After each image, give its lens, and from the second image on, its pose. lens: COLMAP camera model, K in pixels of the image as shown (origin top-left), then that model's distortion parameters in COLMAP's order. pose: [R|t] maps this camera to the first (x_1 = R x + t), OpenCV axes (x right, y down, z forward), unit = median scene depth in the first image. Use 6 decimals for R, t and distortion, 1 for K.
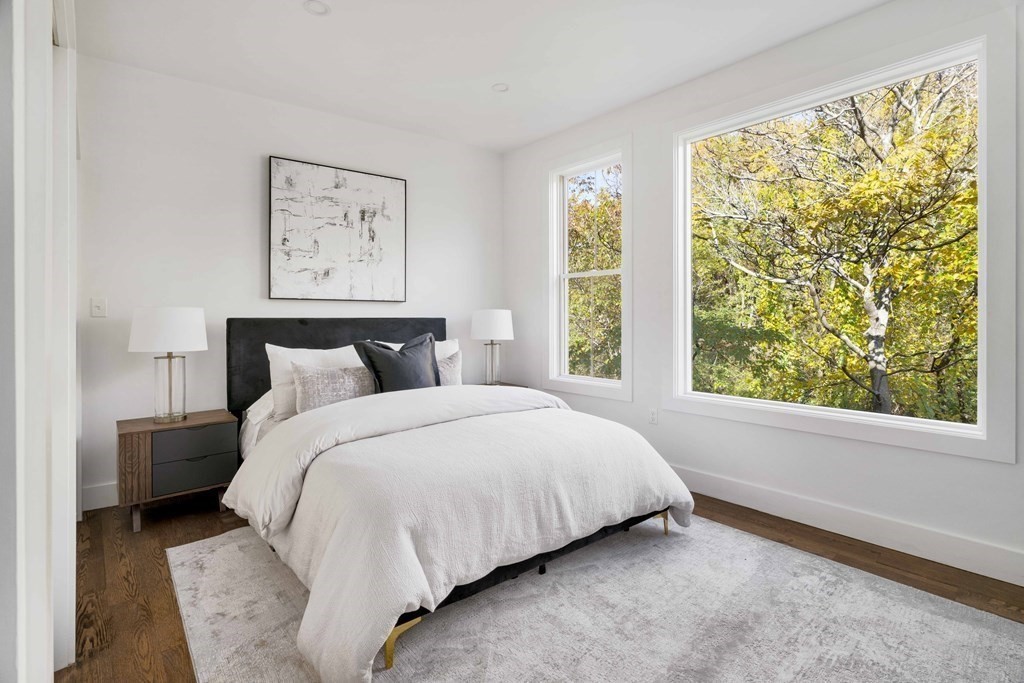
lens RADIAL K [[472.2, 0, 469.9], [0, 472.2, 318.8], [0, 0, 1]] dist [-0.006904, 0.002627]
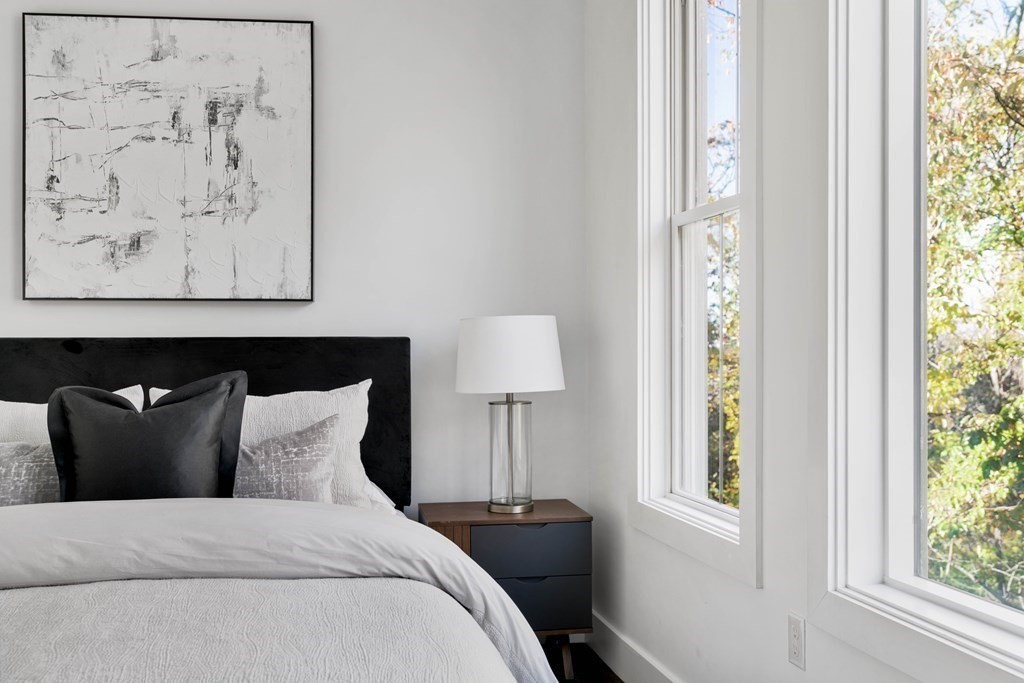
lens RADIAL K [[1011.1, 0, 507.6], [0, 1011.1, 348.0], [0, 0, 1]] dist [0.021737, 0.000000]
pose [[0.875642, -0.002492, -0.482954, 0.513032], [0.000402, 0.999990, -0.004430, 0.012562], [0.482960, 0.003685, 0.875634, 0.290974]]
